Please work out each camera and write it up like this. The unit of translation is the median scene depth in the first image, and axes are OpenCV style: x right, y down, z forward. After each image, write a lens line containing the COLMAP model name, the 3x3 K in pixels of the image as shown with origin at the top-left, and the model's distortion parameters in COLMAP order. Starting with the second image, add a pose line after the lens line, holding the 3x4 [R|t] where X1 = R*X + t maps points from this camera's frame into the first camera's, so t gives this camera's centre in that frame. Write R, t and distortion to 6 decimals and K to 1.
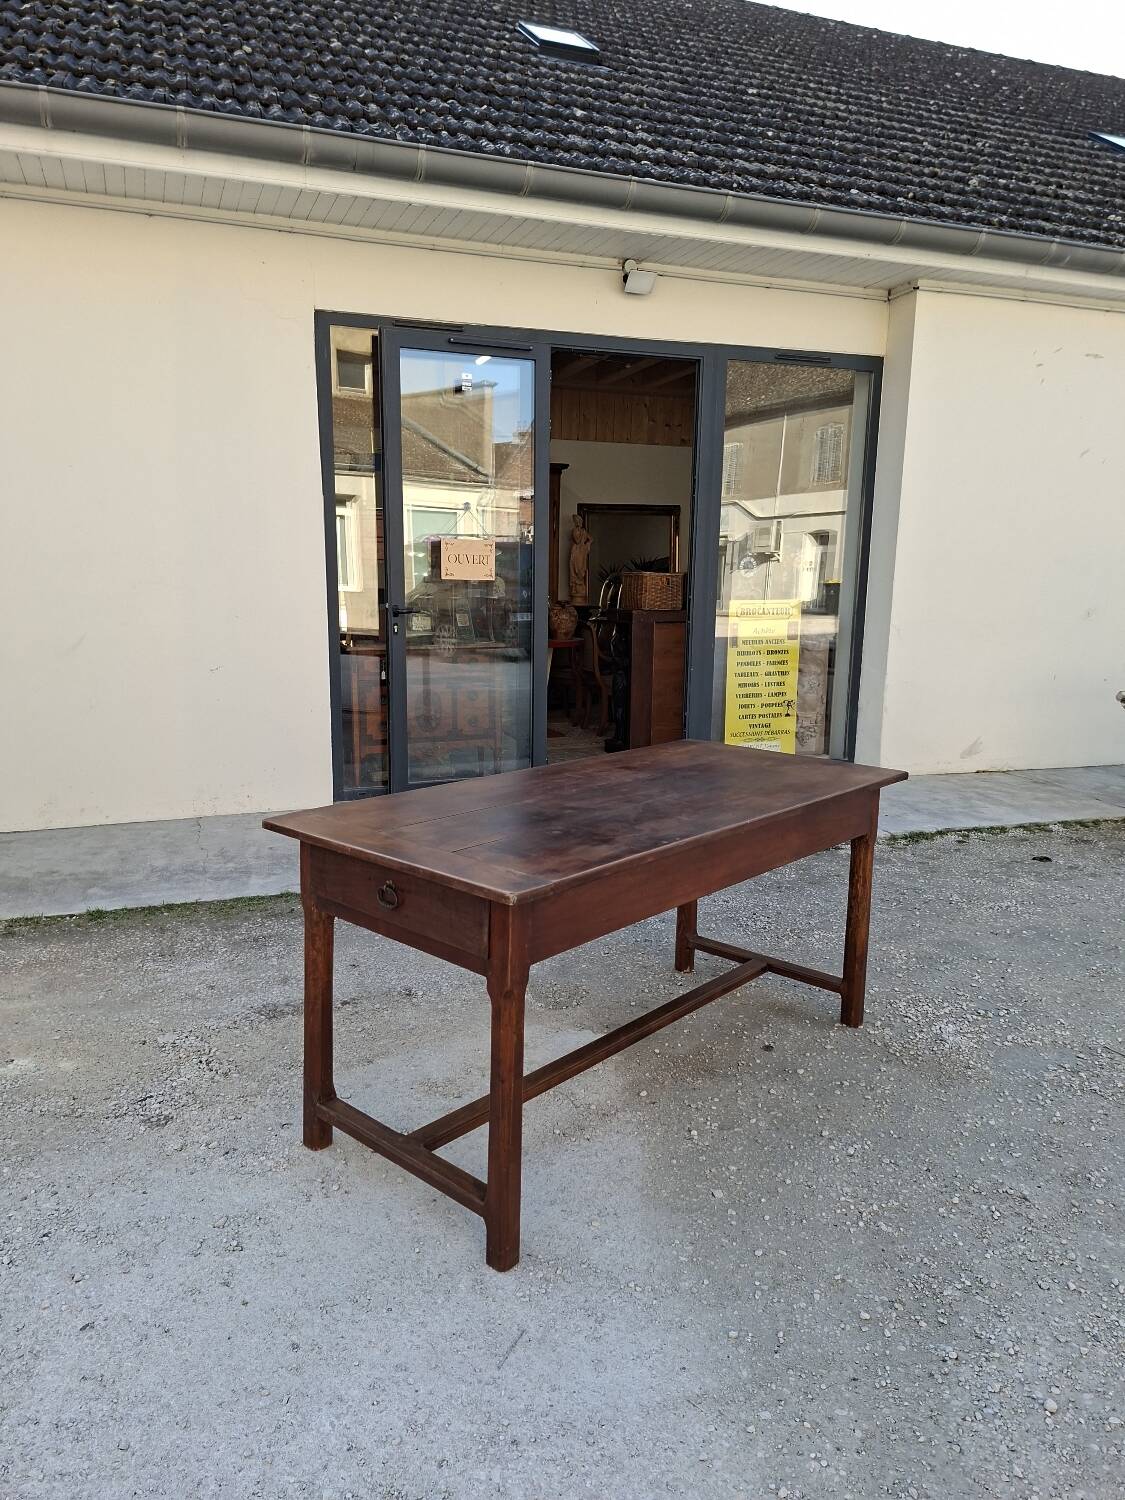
lens RADIAL K [[1064.3, 0, 569.9], [0, 1064.3, 740.8], [0, 0, 1]] dist [0.097330, -0.100961]
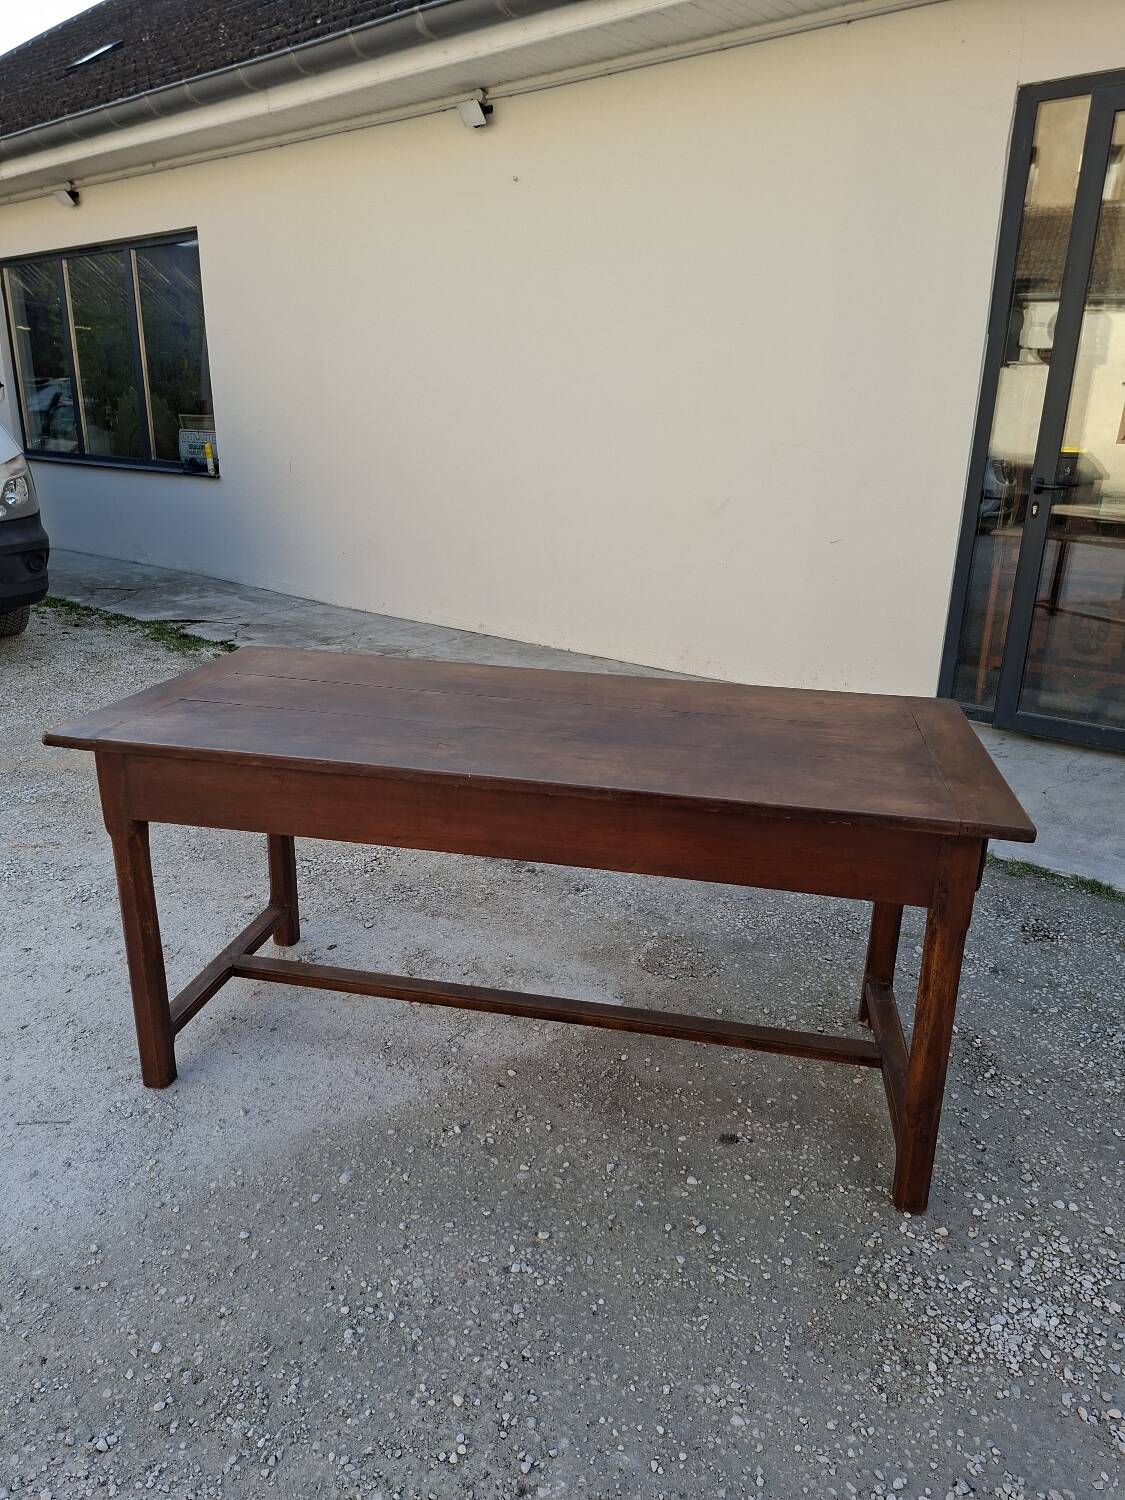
lens RADIAL K [[1064.3, 0, 569.9], [0, 1064.3, 740.8], [0, 0, 1]] dist [0.097330, -0.100961]
pose [[0.502874, 0.274681, -0.819554, 0.360035], [-0.168094, 0.961138, 0.218992, -0.057462], [0.847857, 0.027637, 0.529504, 0.298959]]
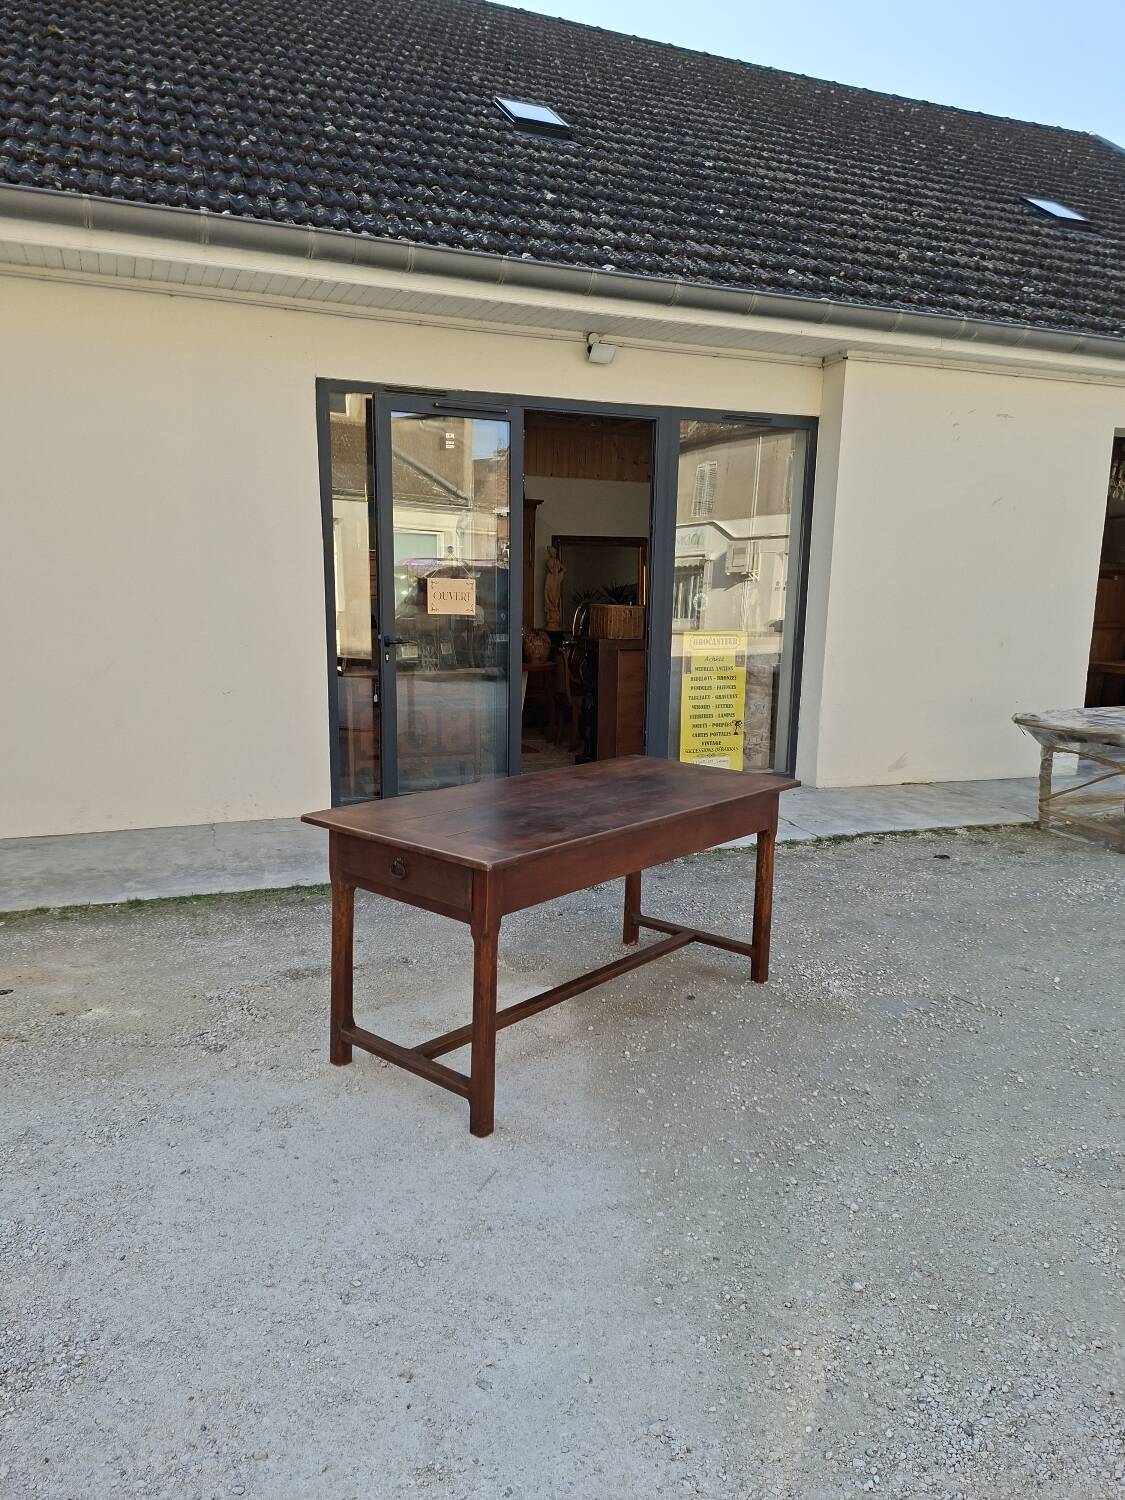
lens RADIAL K [[1059.9, 0, 568.4], [0, 1059.9, 773.4], [0, 0, 1]] dist [0.110783, -0.102912]
pose [[0.999840, 0.000516, 0.017871, 0.009473], [-0.000803, 0.999870, 0.016103, 0.000258], [-0.017861, -0.016114, 0.999711, -0.143561]]
